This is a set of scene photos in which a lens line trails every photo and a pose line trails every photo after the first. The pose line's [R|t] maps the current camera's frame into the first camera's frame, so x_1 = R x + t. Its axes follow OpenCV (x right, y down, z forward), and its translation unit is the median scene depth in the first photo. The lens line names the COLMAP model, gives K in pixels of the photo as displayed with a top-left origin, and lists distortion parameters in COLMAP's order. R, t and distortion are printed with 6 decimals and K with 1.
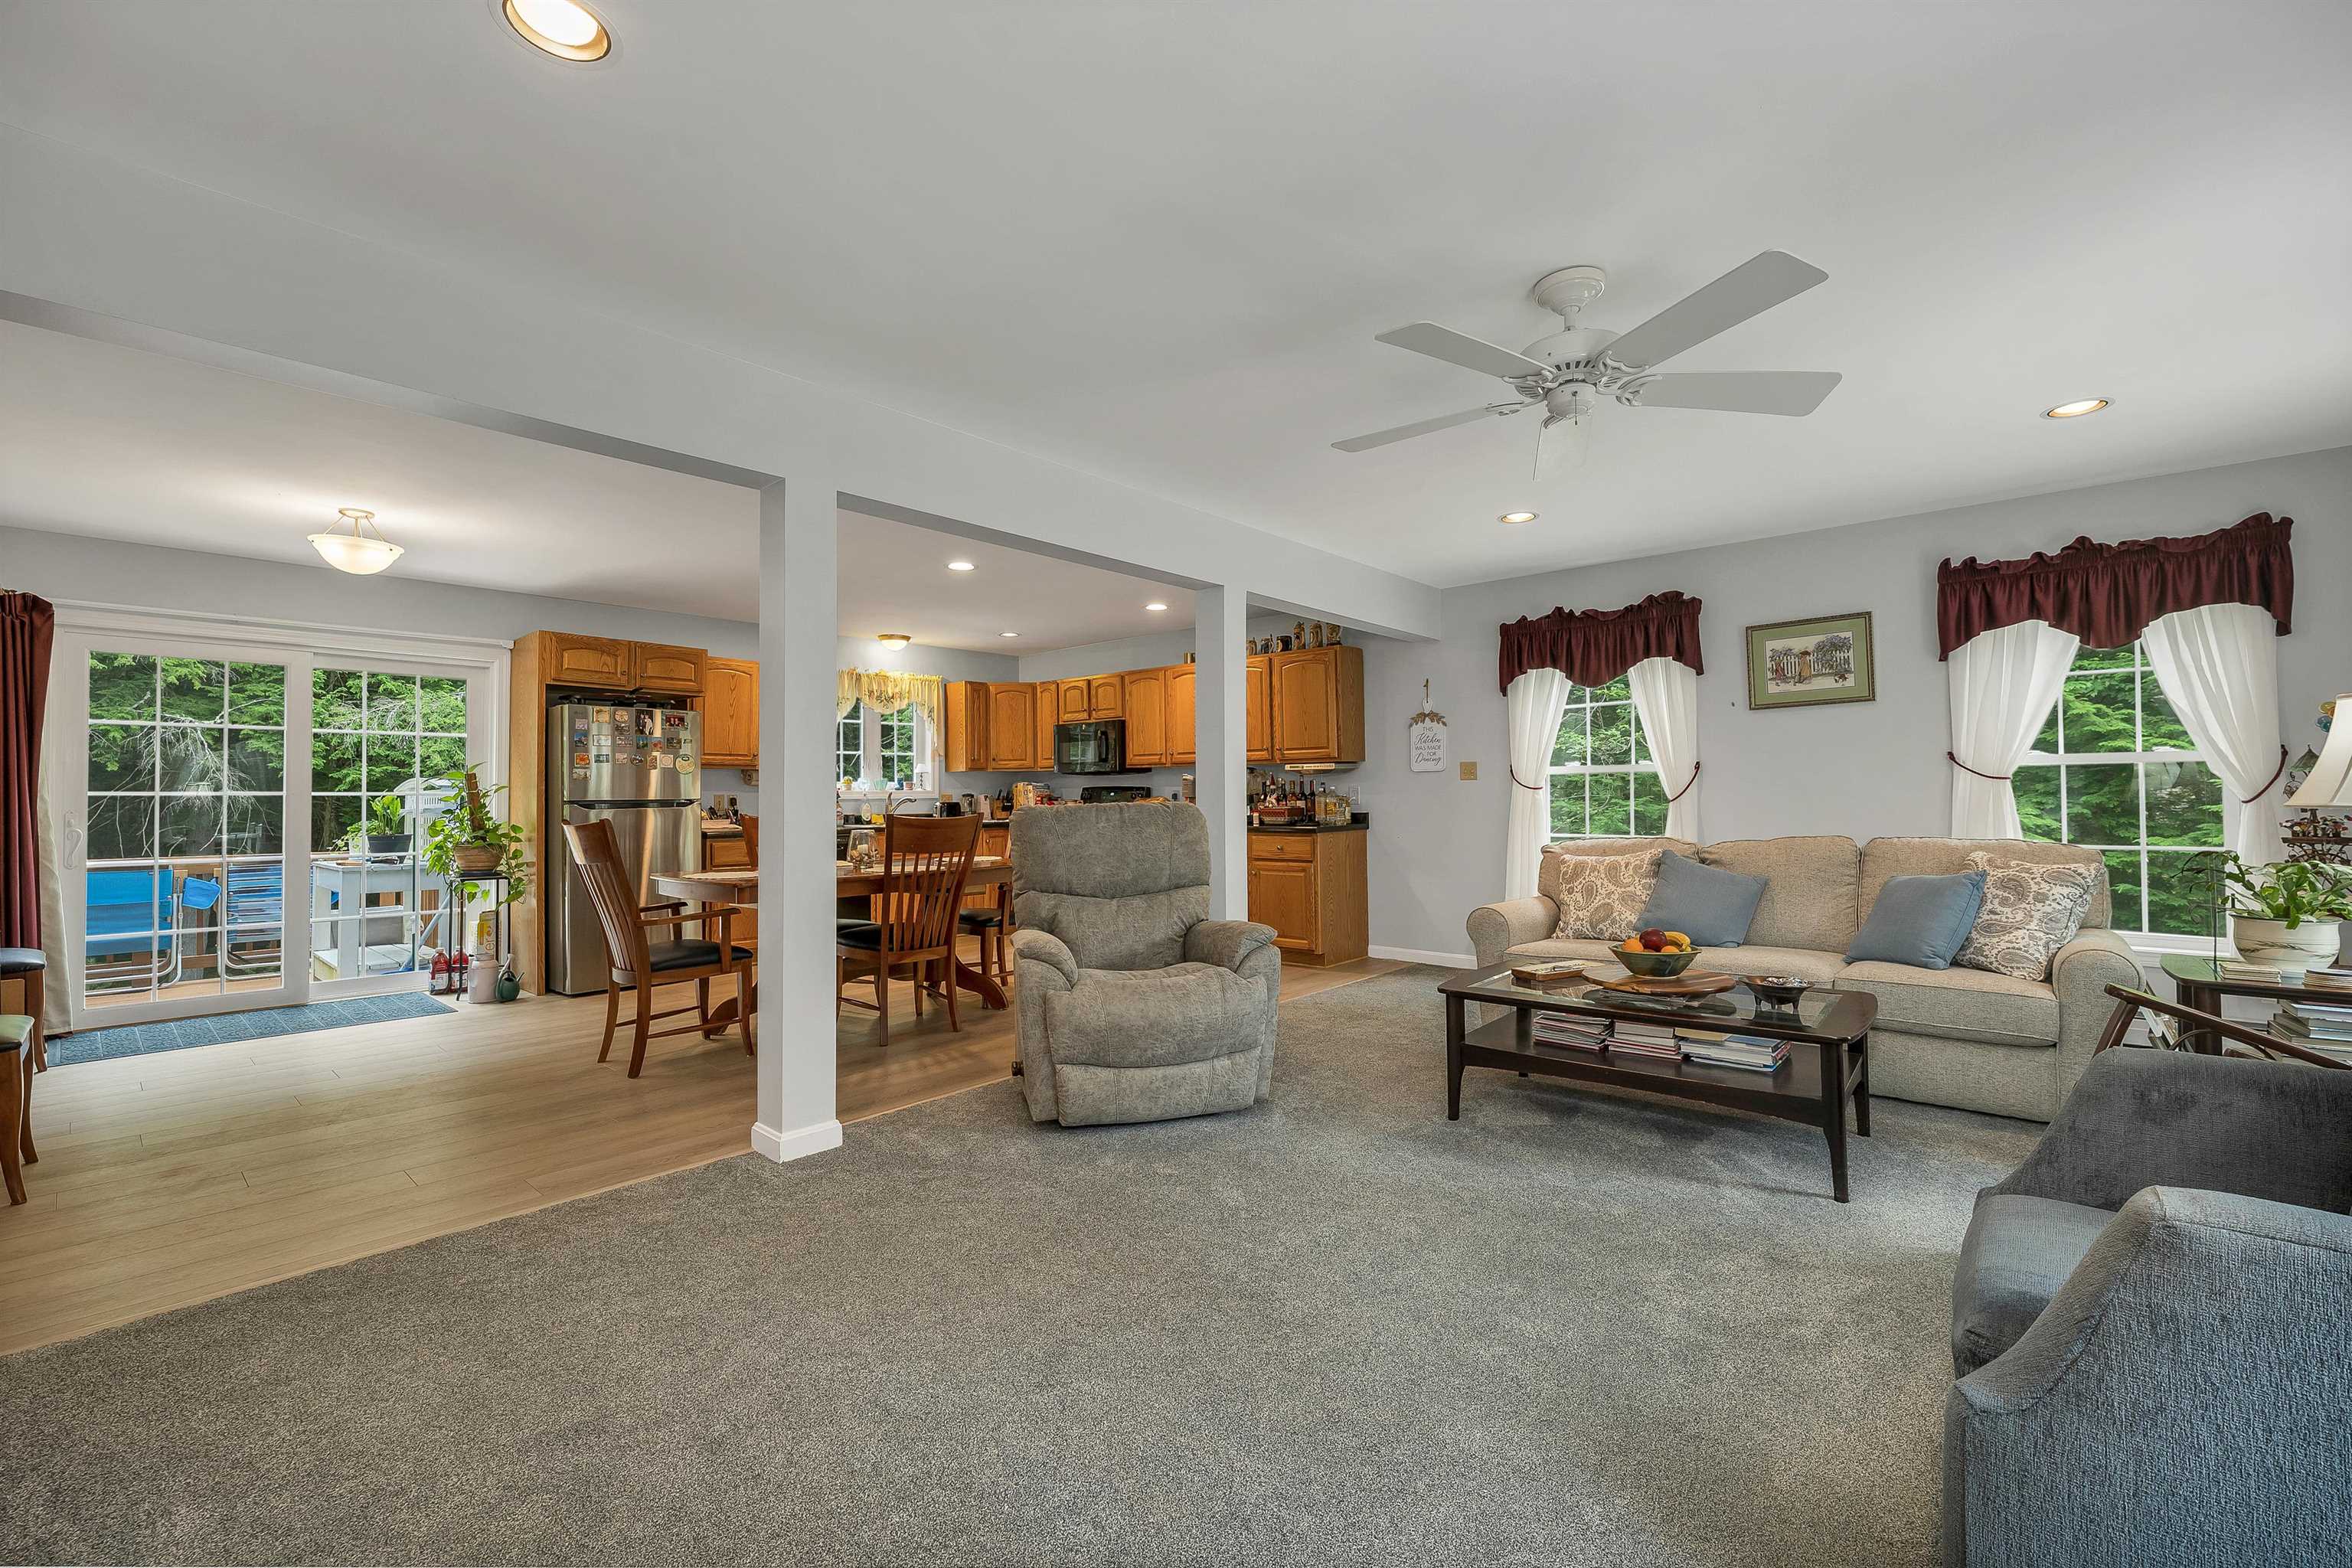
lens RADIAL K [[984.3, 0, 1182.2], [0, 984.3, 780.6], [0, 0, 1]] dist [0.000891, 0.000424]
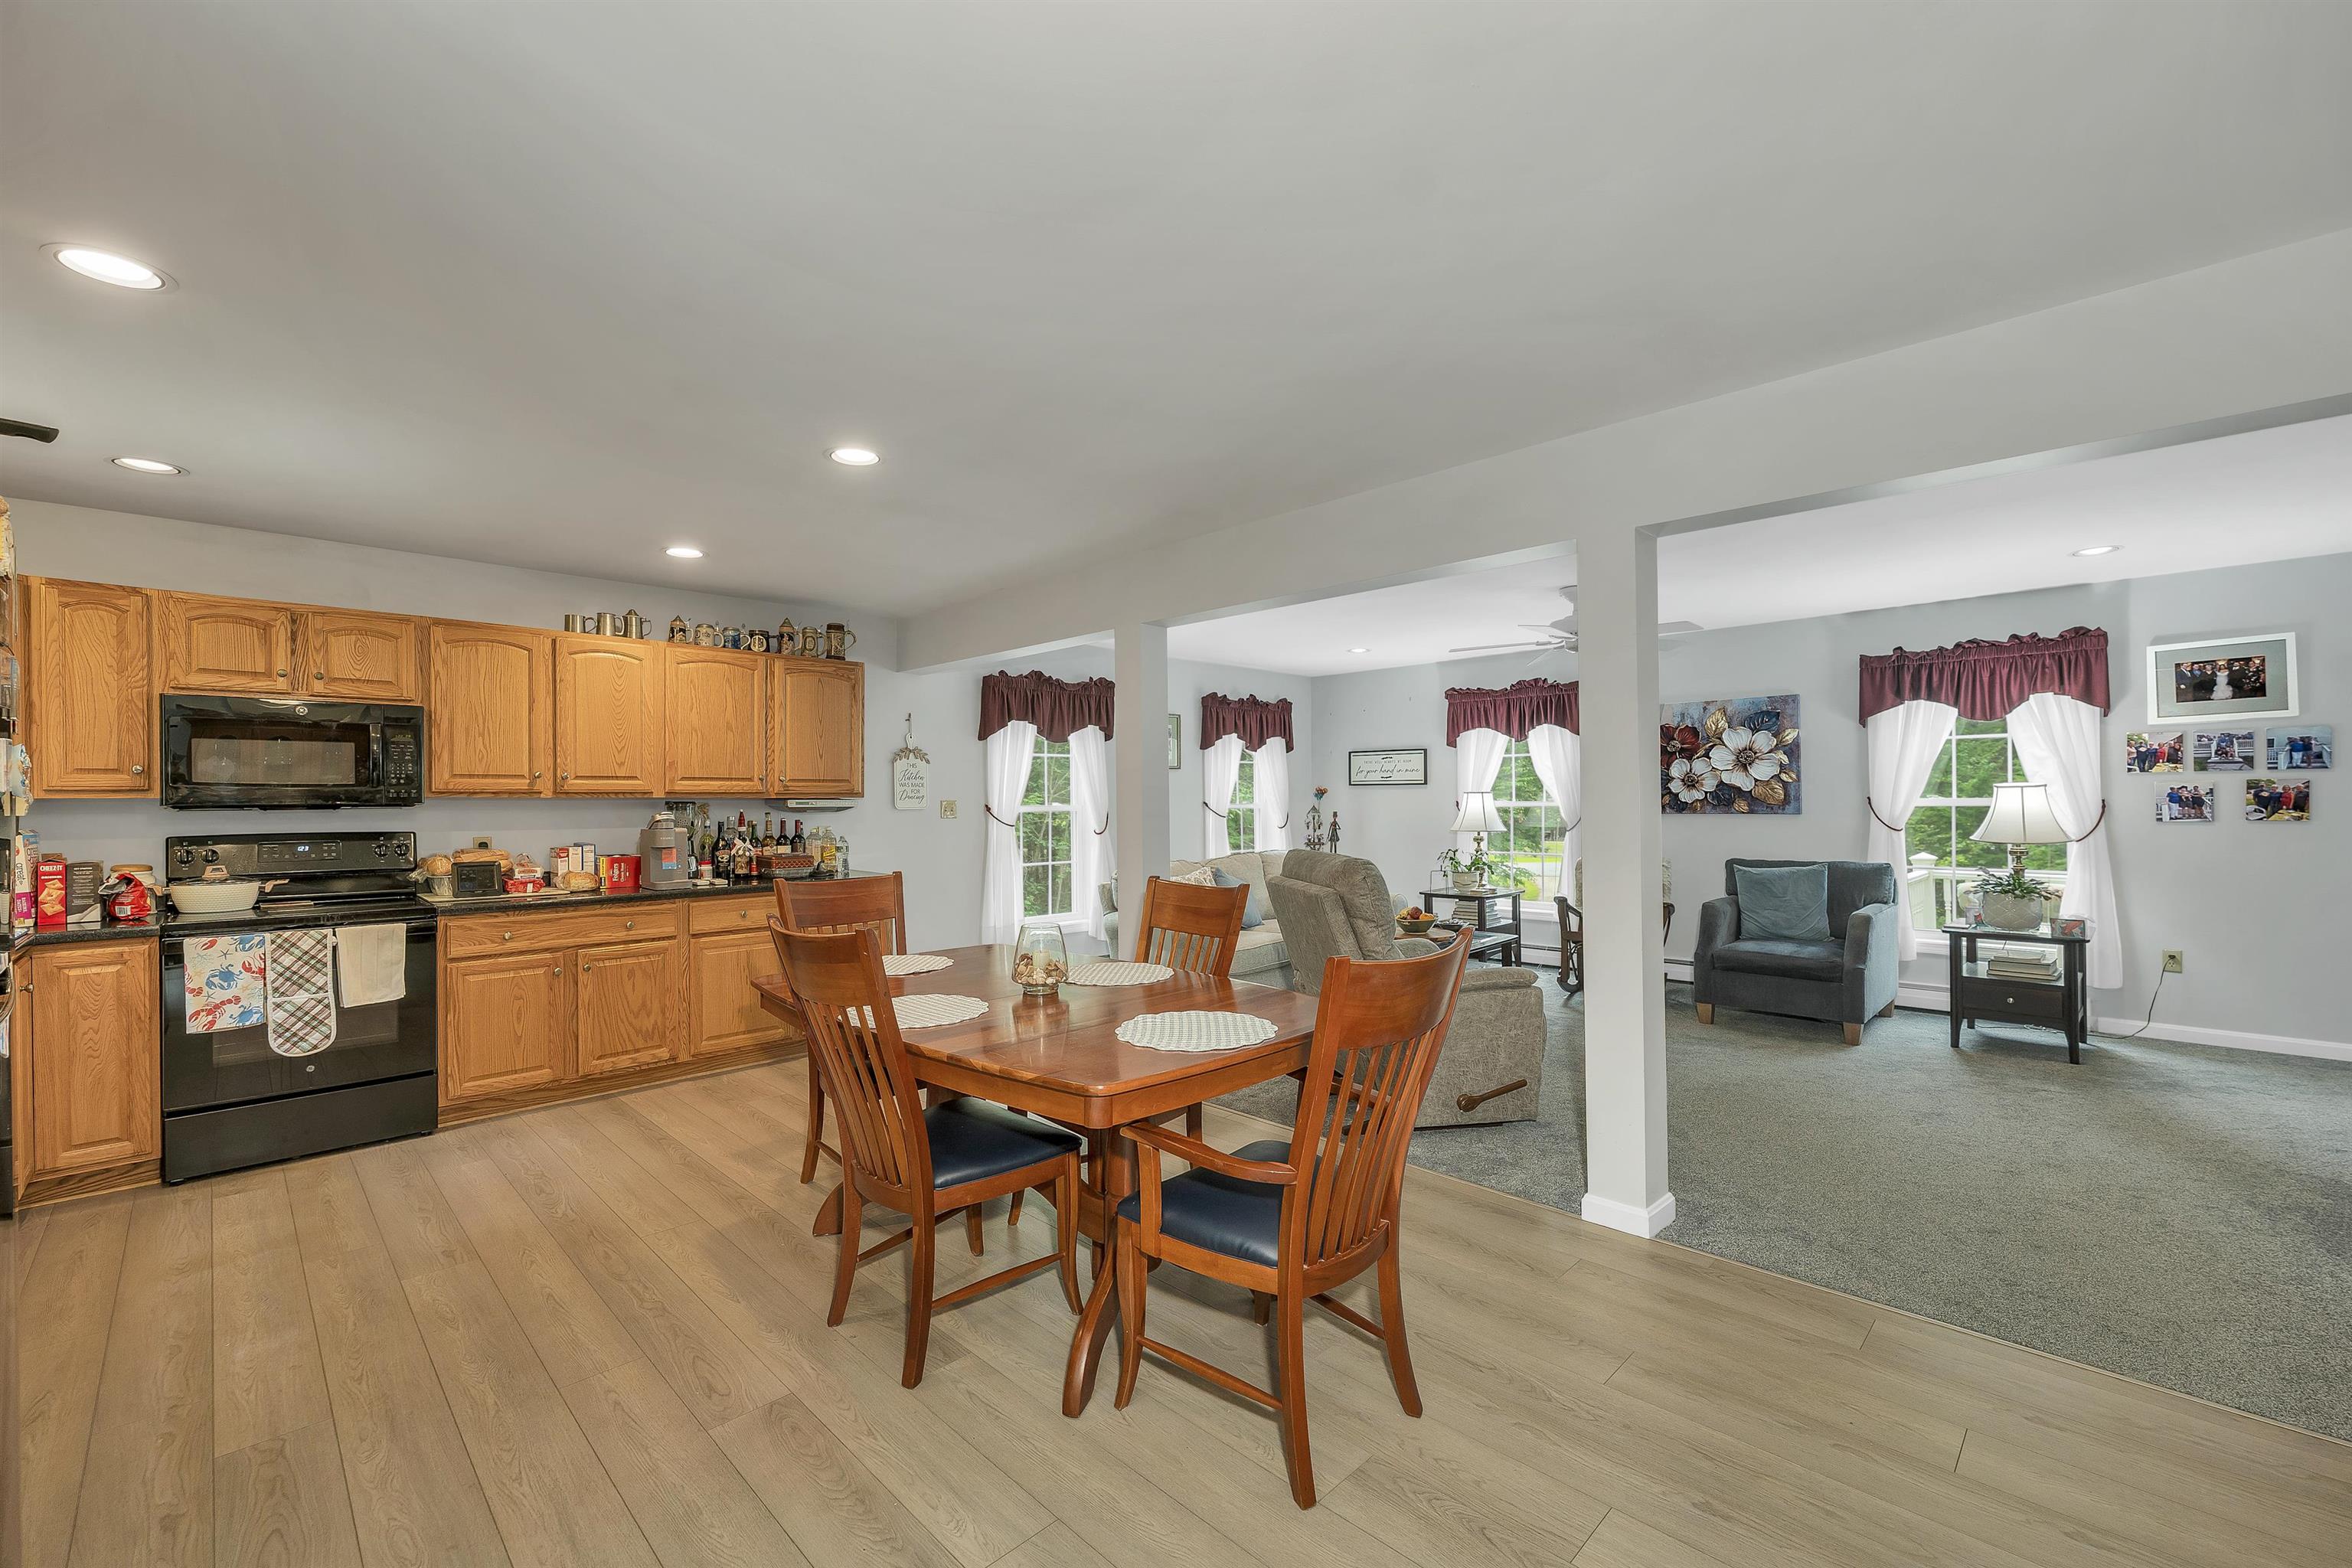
lens RADIAL K [[966.6, 0, 1174.5], [0, 966.6, 801.1], [0, 0, 1]] dist [0.002315, 0.000066]
pose [[0.063188, 0.006010, 0.997984, -0.749293], [-0.009797, 0.999937, -0.005401, -0.016600], [-0.997954, -0.009436, 0.063243, 0.756836]]
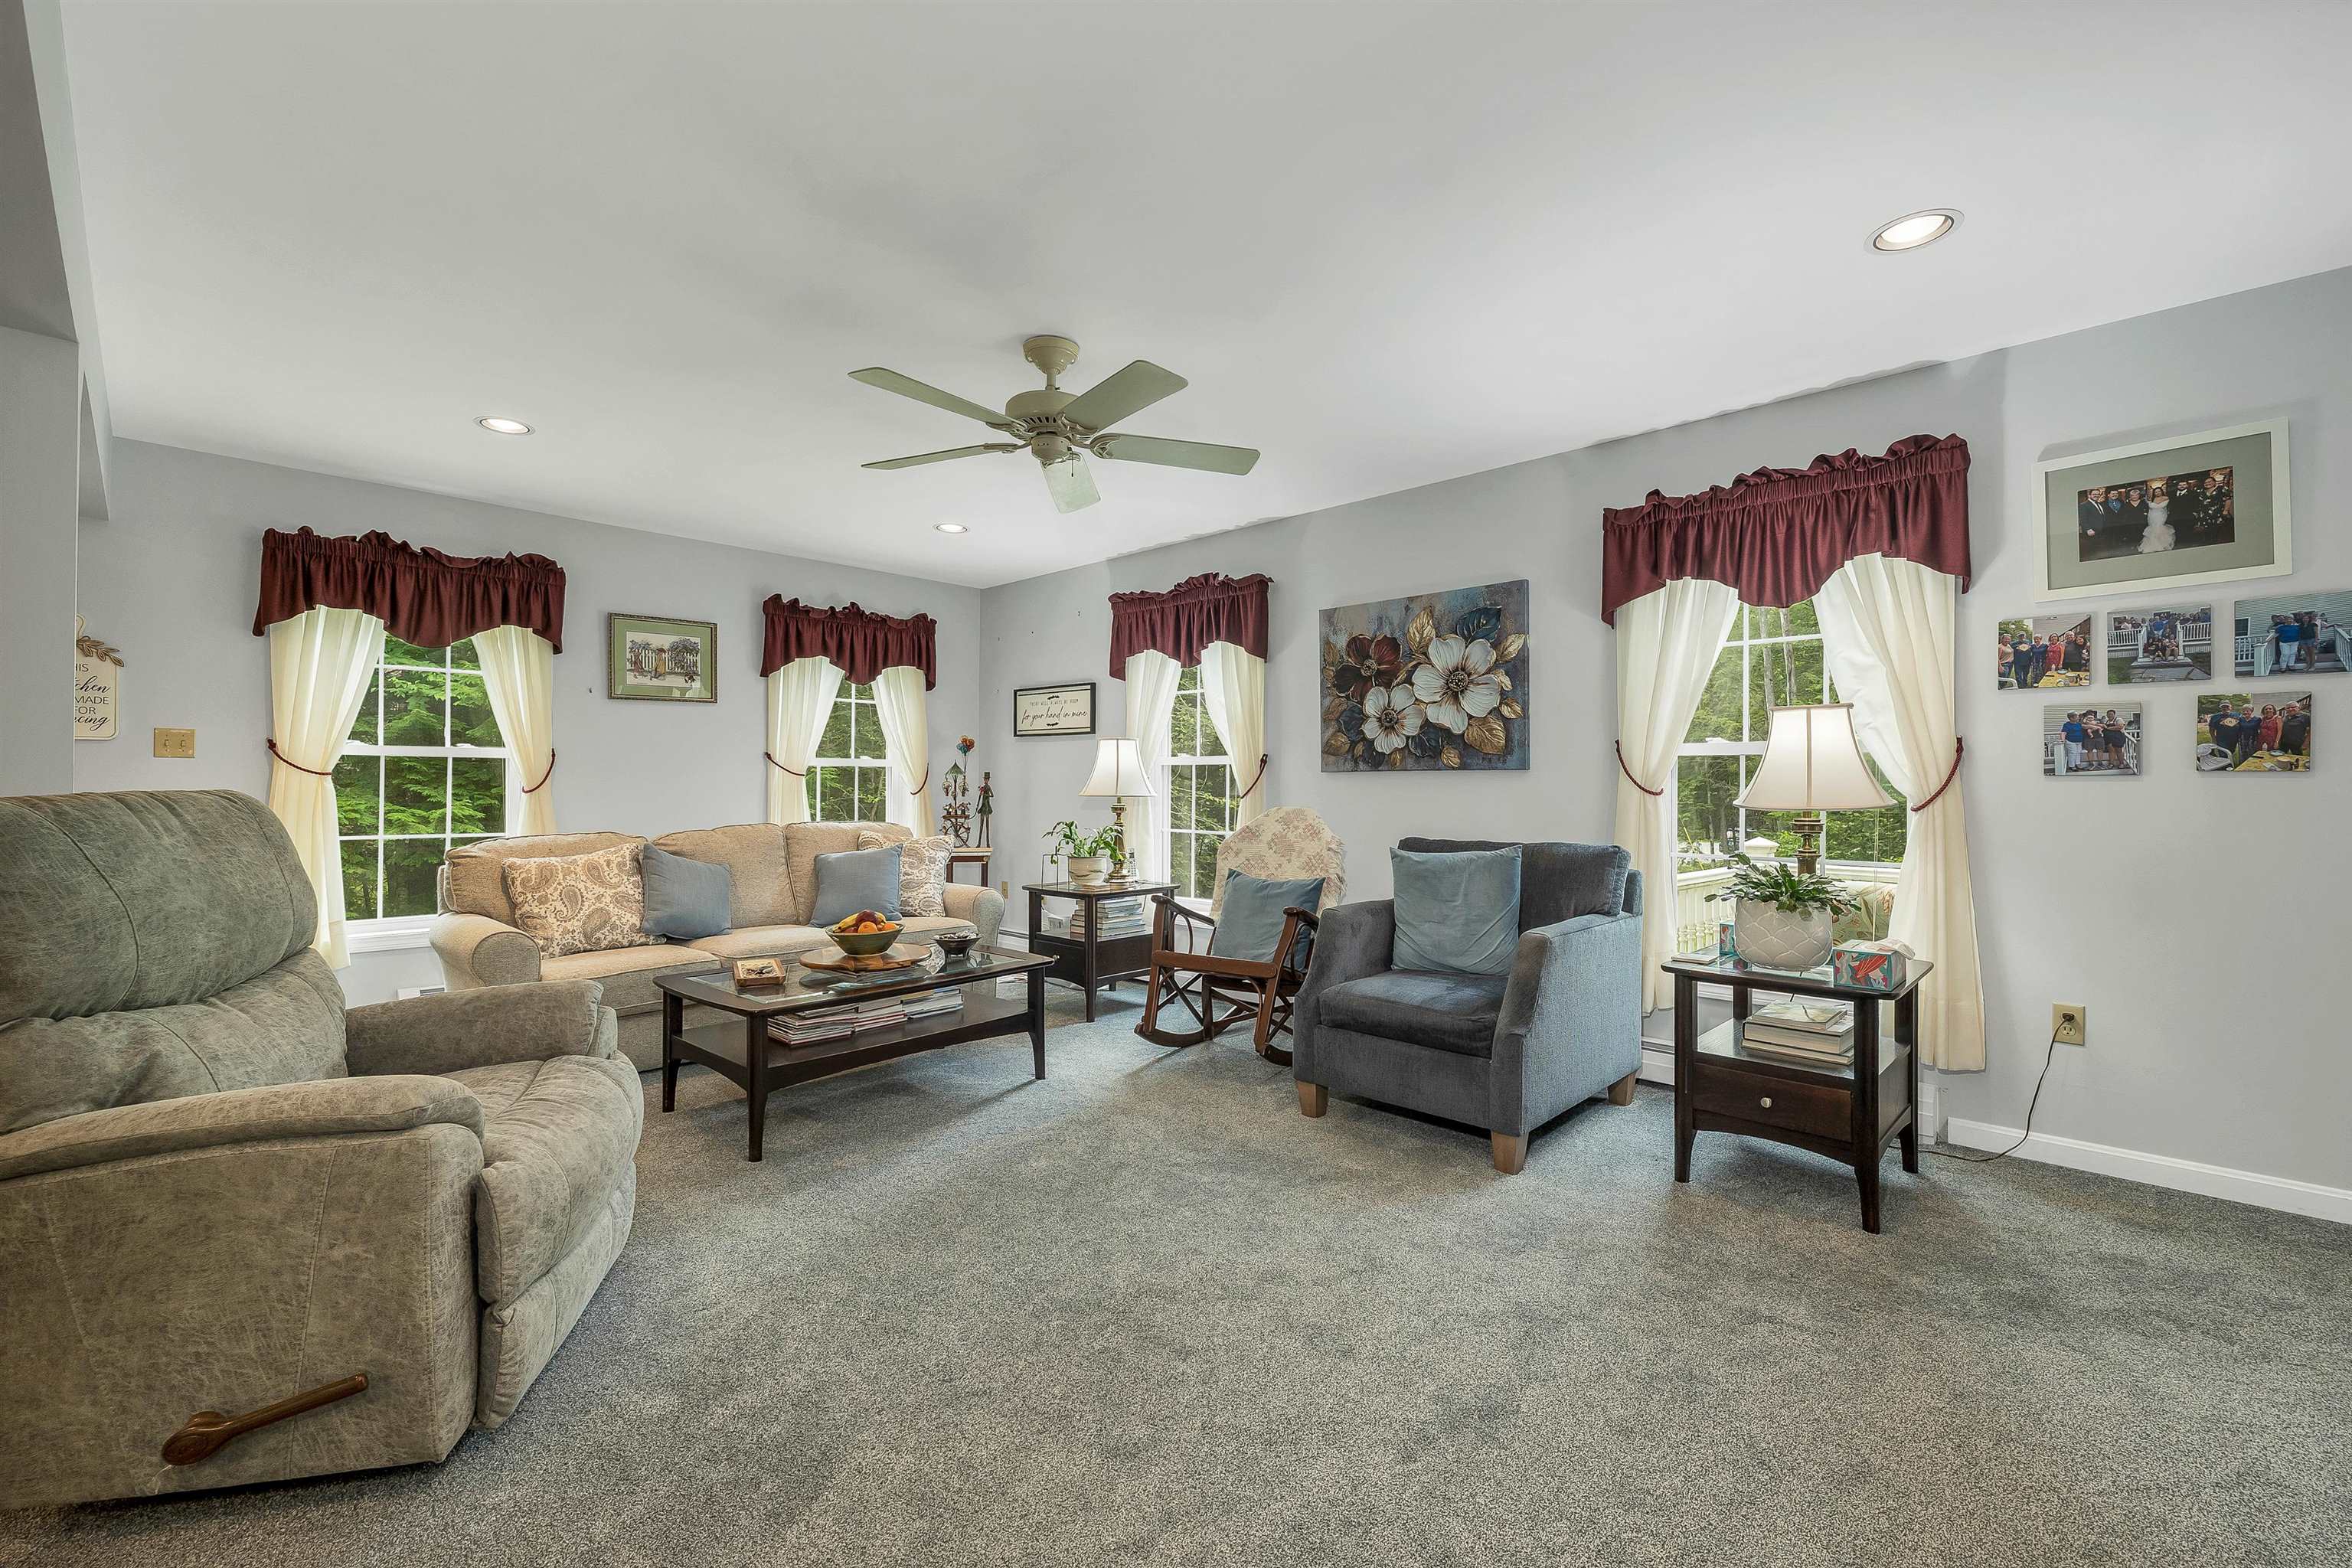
lens RADIAL K [[1005.9, 0, 1176.0], [0, 1005.9, 784.0], [0, 0, 1]] dist [-0.001345, 0.000054]
pose [[0.035346, 0.010120, 0.999324, -0.355383], [-0.024249, 0.999663, -0.009265, 0.007476], [-0.999081, -0.023905, 0.035580, 0.359980]]
